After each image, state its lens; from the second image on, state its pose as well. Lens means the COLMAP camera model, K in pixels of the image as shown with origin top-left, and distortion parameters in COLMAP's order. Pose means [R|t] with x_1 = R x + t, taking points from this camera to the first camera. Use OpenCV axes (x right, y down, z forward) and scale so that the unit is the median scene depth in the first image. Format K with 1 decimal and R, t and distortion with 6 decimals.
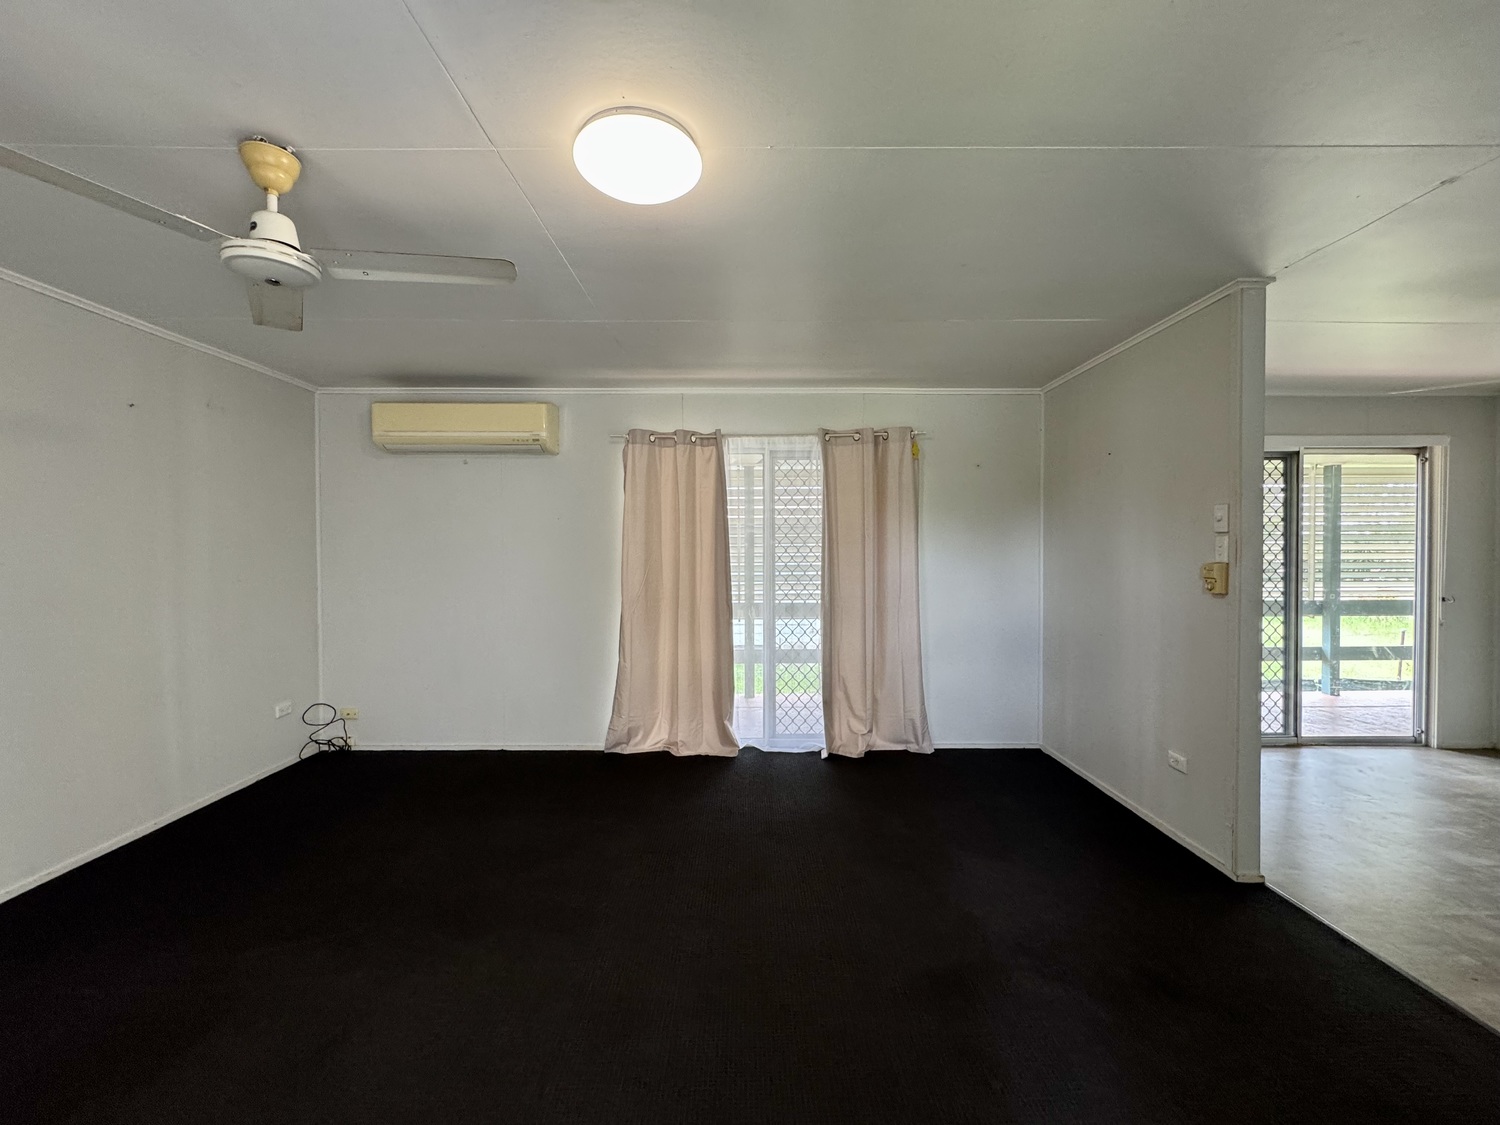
lens RADIAL K [[599.2, 0, 756.2], [0, 599.2, 557.7], [0, 0, 1]] dist [-0.000744, 0.000383]
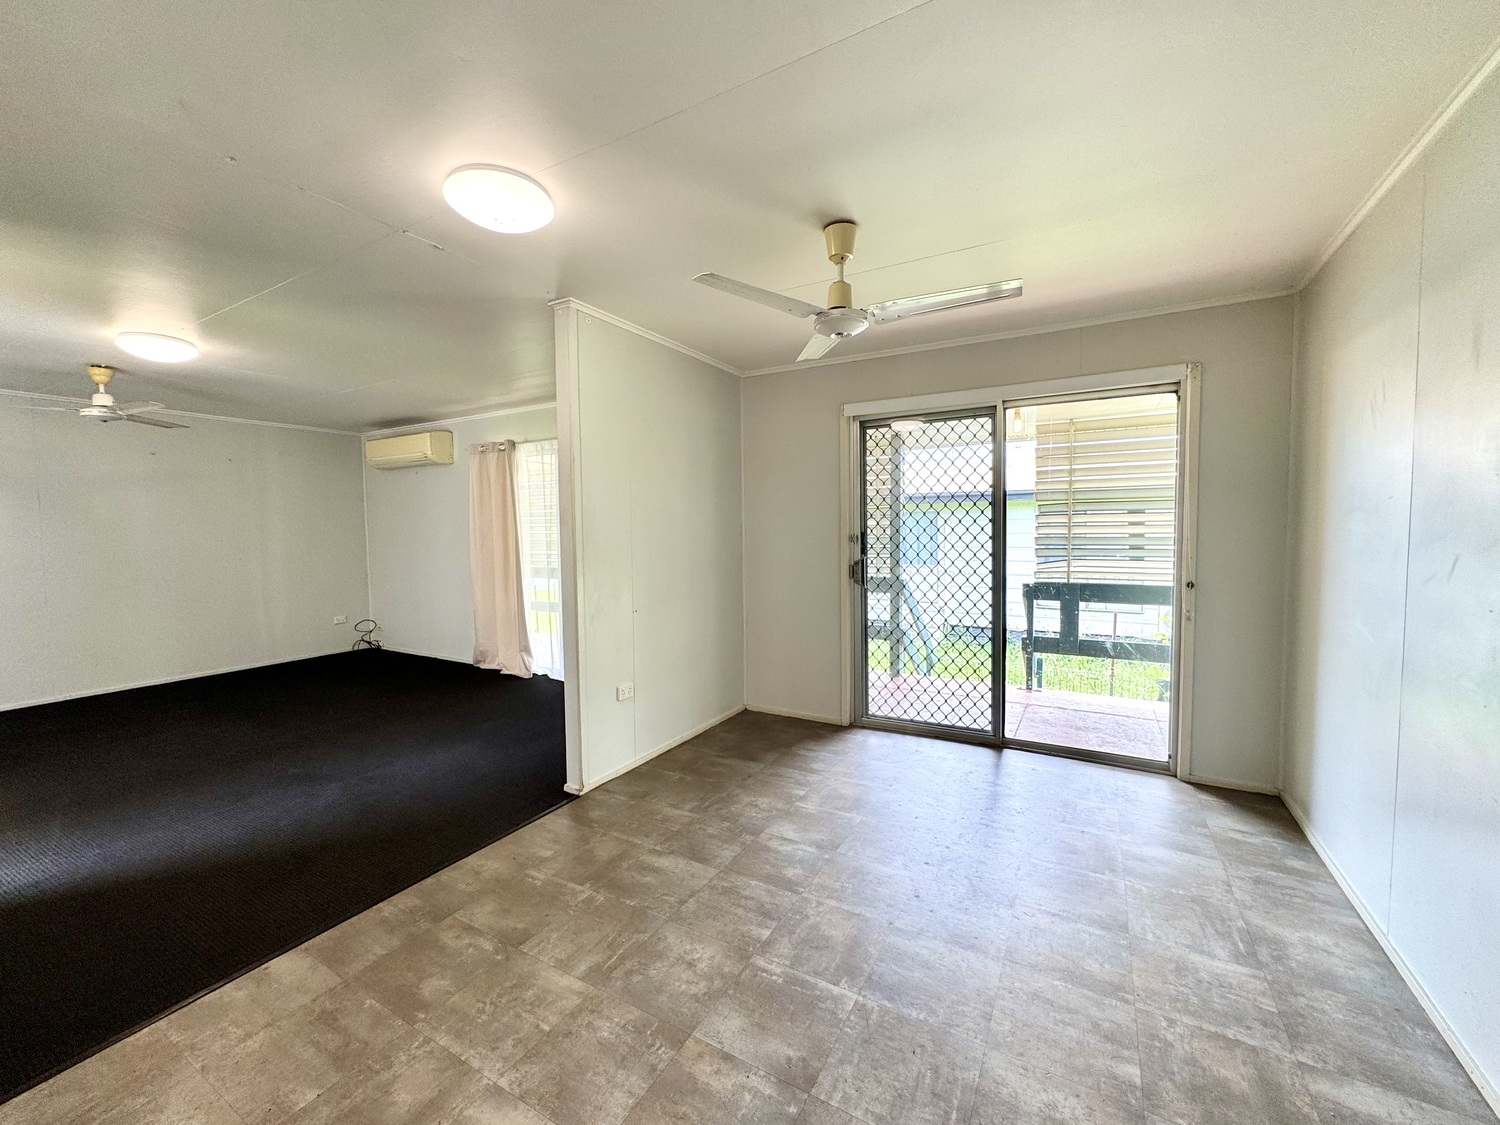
lens RADIAL K [[599.2, 0, 753.2], [0, 599.2, 559.6], [0, 0, 1]] dist [-0.000744, 0.000383]
pose [[0.865510, 0.018214, -0.500560, 1.042788], [0.007657, 0.998741, 0.049580, -0.004321], [0.500833, -0.046745, 0.864281, 0.079885]]
